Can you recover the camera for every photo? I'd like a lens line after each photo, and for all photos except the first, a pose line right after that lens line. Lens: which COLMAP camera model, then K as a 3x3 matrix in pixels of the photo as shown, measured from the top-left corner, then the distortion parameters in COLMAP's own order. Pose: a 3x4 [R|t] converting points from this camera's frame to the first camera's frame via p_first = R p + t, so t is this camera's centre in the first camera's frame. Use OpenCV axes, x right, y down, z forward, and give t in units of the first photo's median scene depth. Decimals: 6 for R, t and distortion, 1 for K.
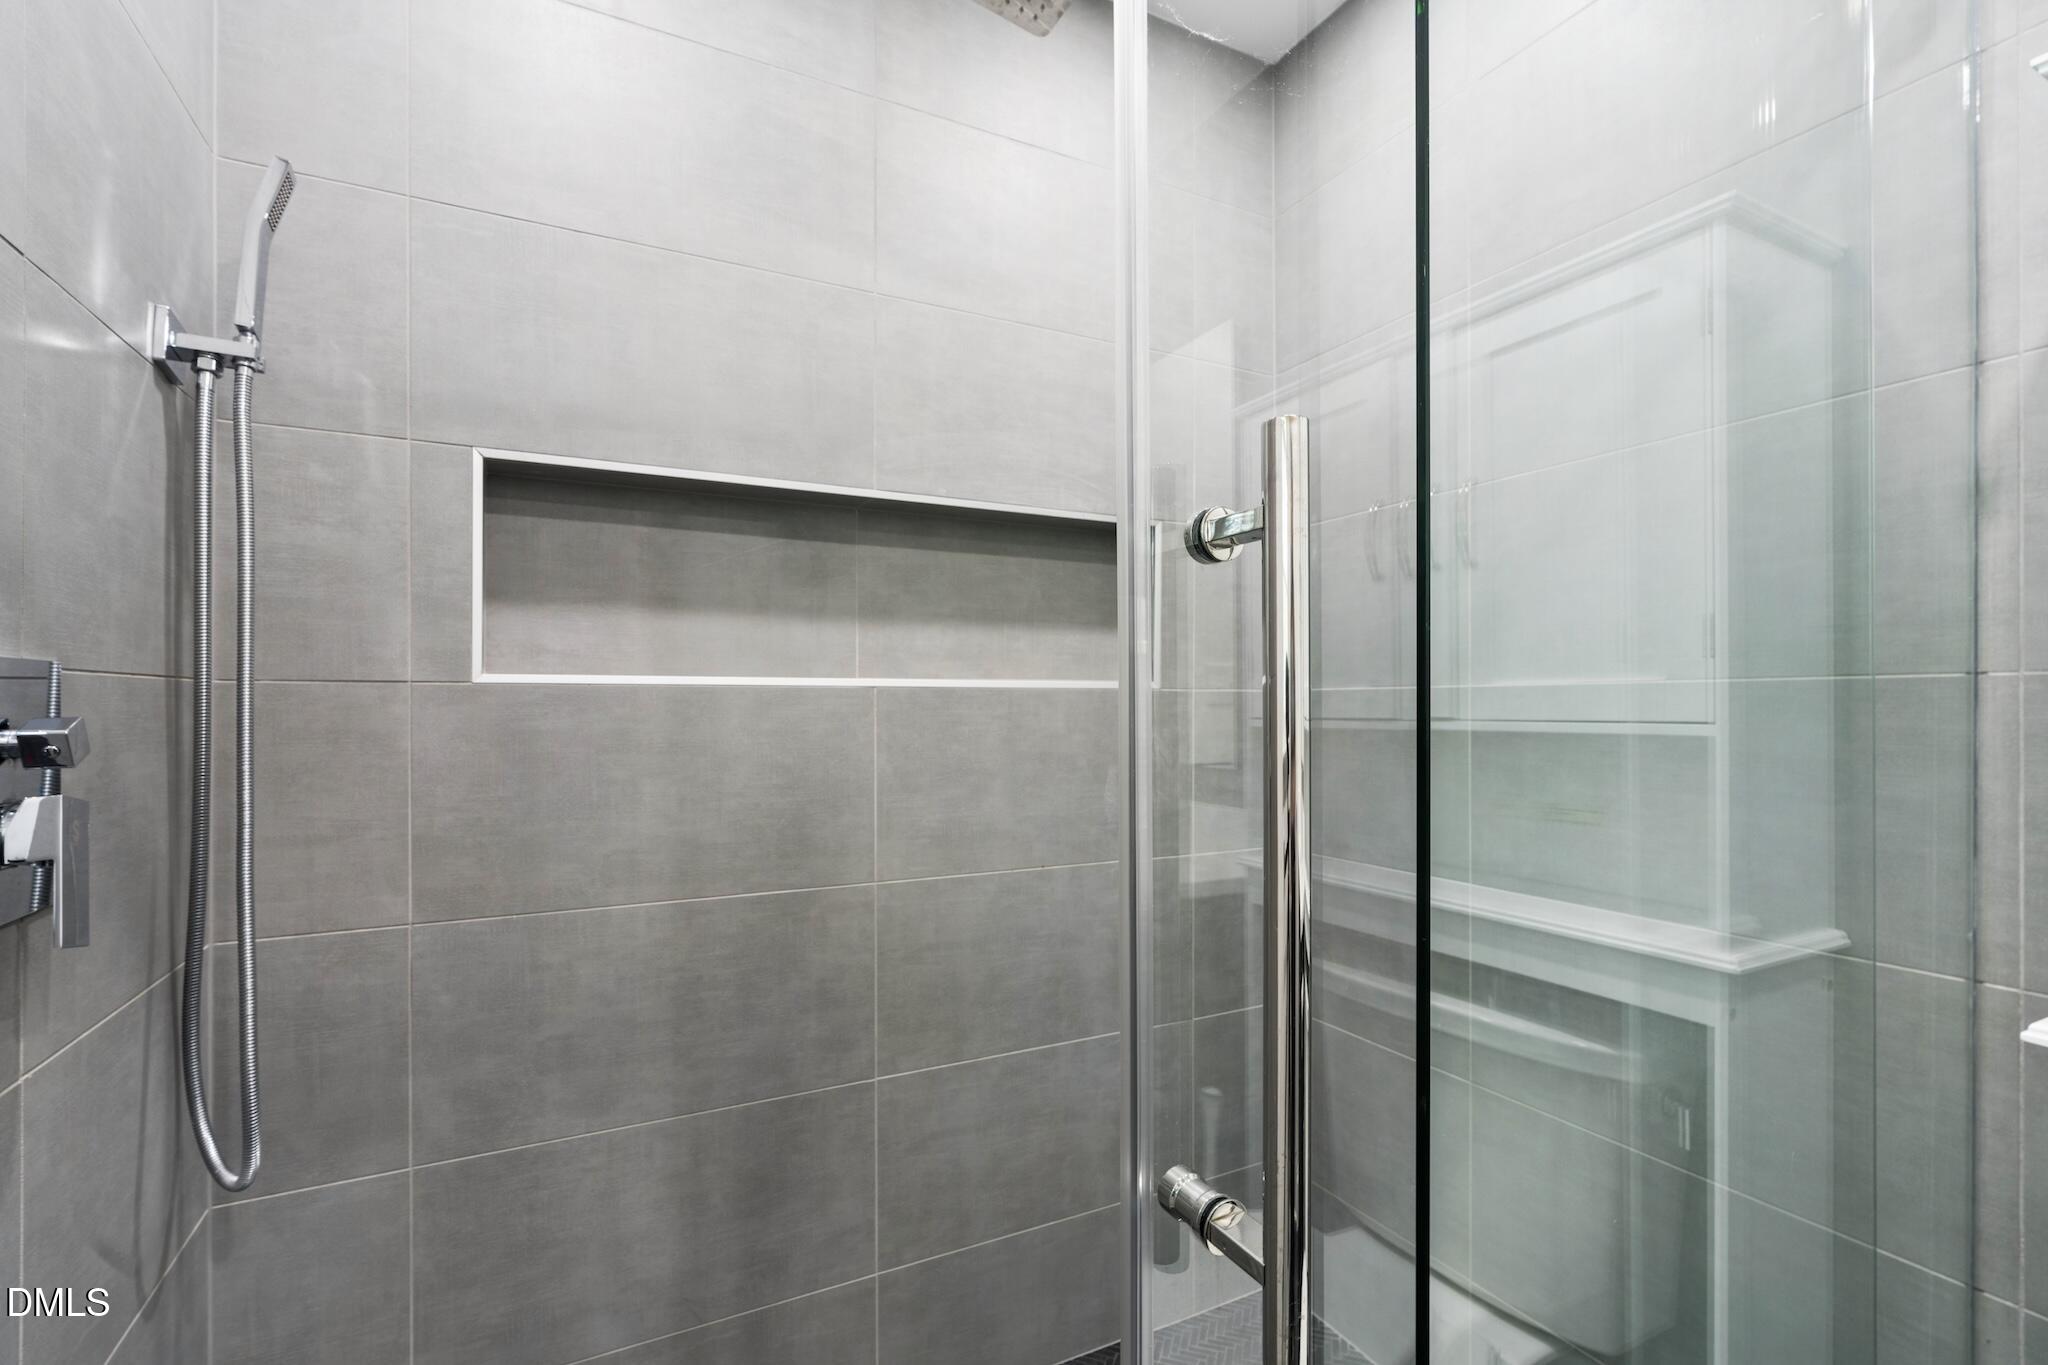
lens RADIAL K [[921.7, 0, 1031.1], [0, 921.7, 679.2], [0, 0, 1]] dist [-0.006063, 0.002358]
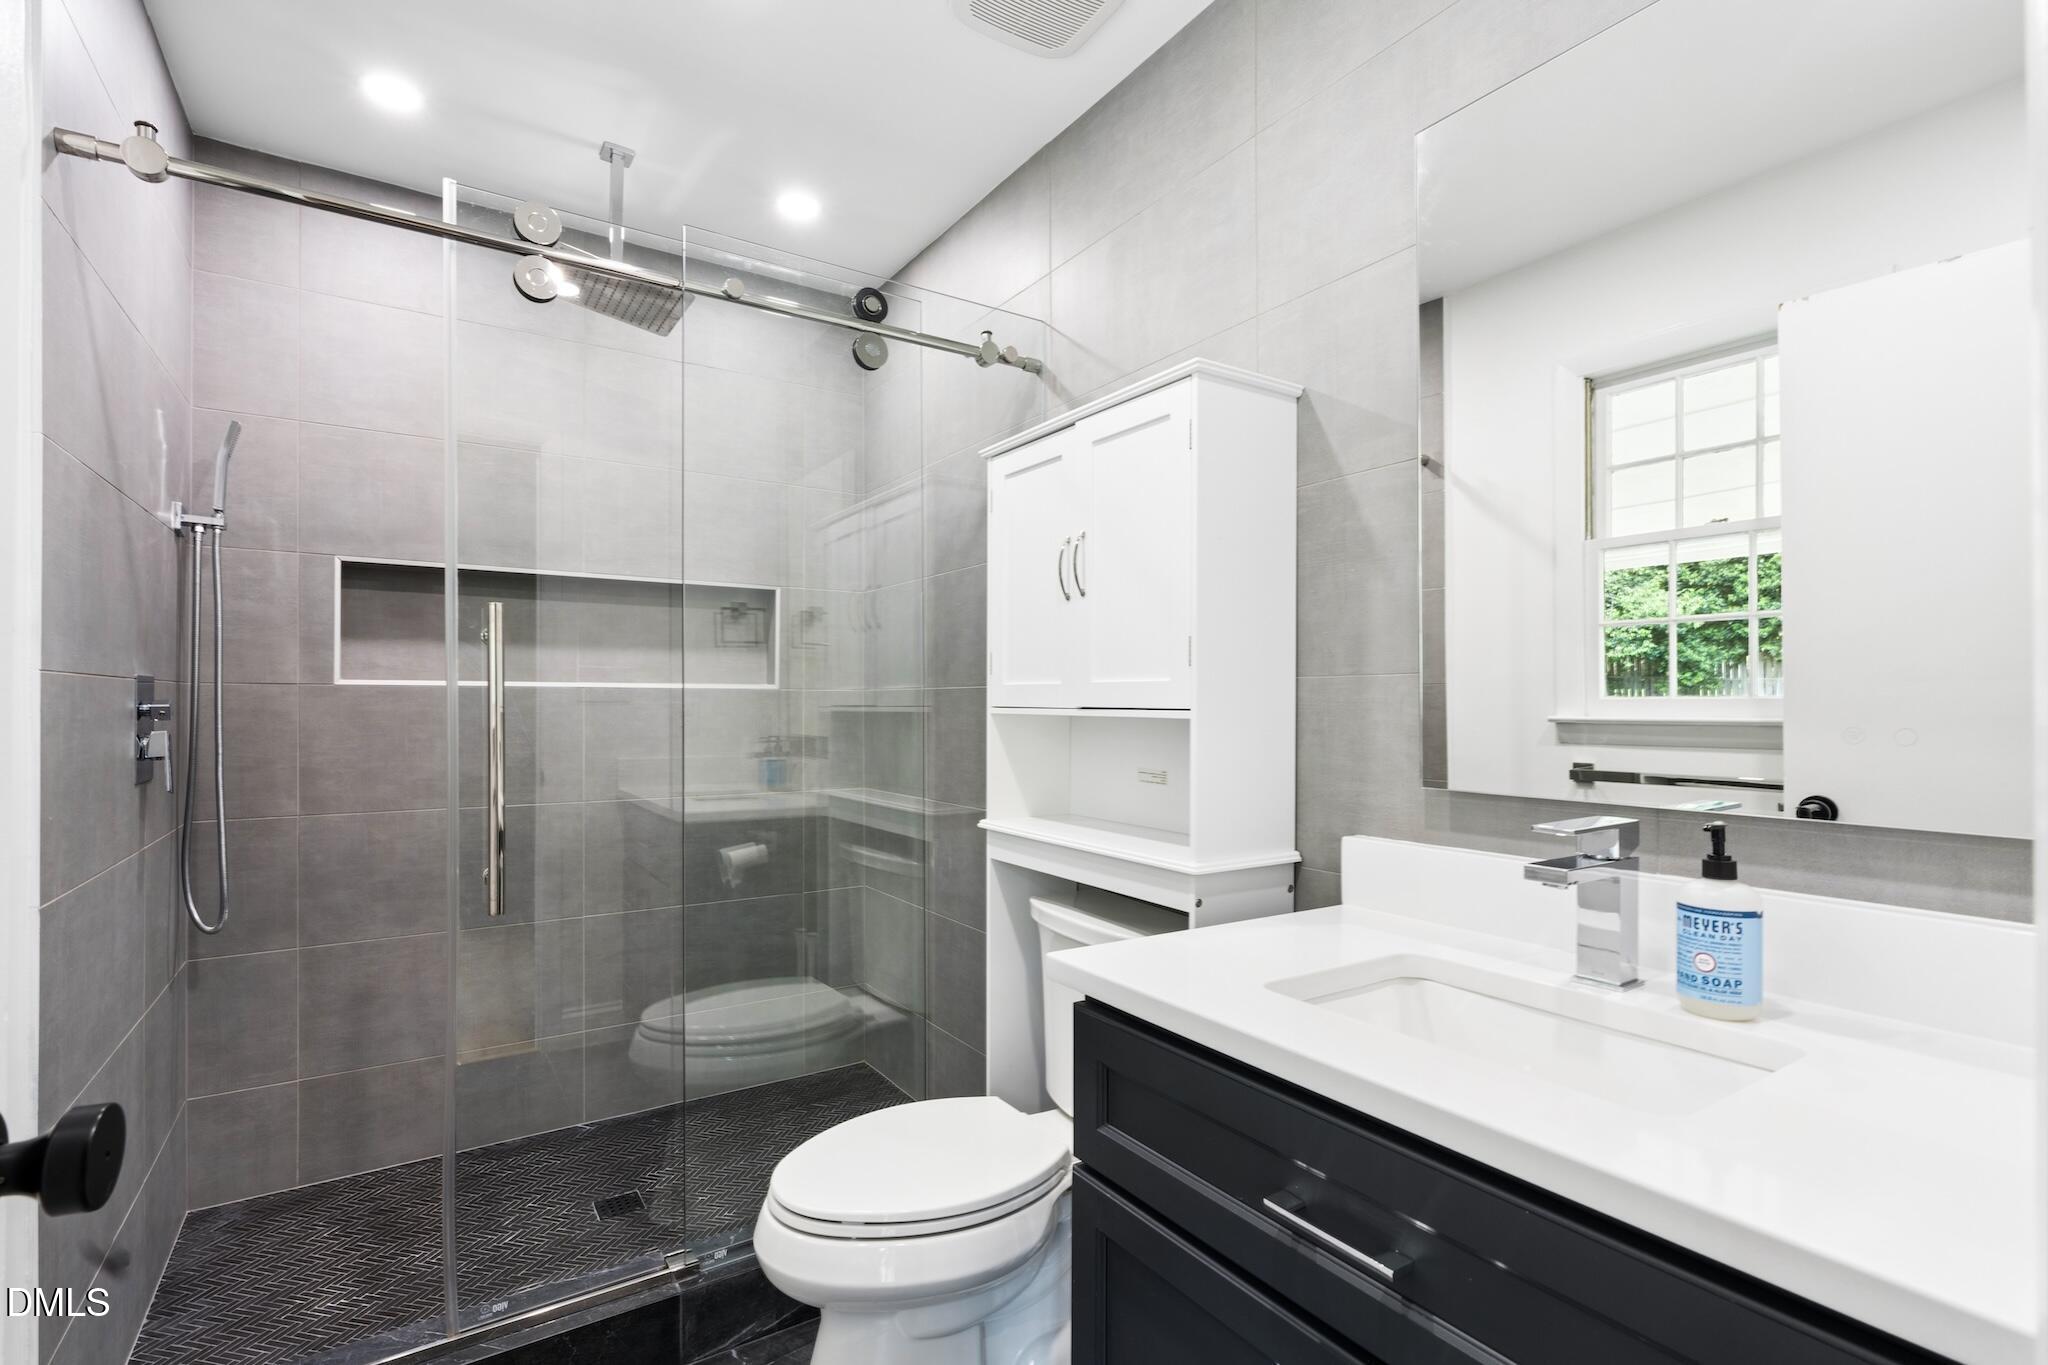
lens RADIAL K [[921.7, 0, 1016.4], [0, 921.7, 682.5], [0, 0, 1]] dist [-0.006063, 0.002358]
pose [[0.993915, 0.006786, 0.109945, 0.534280], [-0.007278, 0.999965, 0.004078, -0.017560], [-0.109913, -0.004854, 0.993929, -0.957092]]
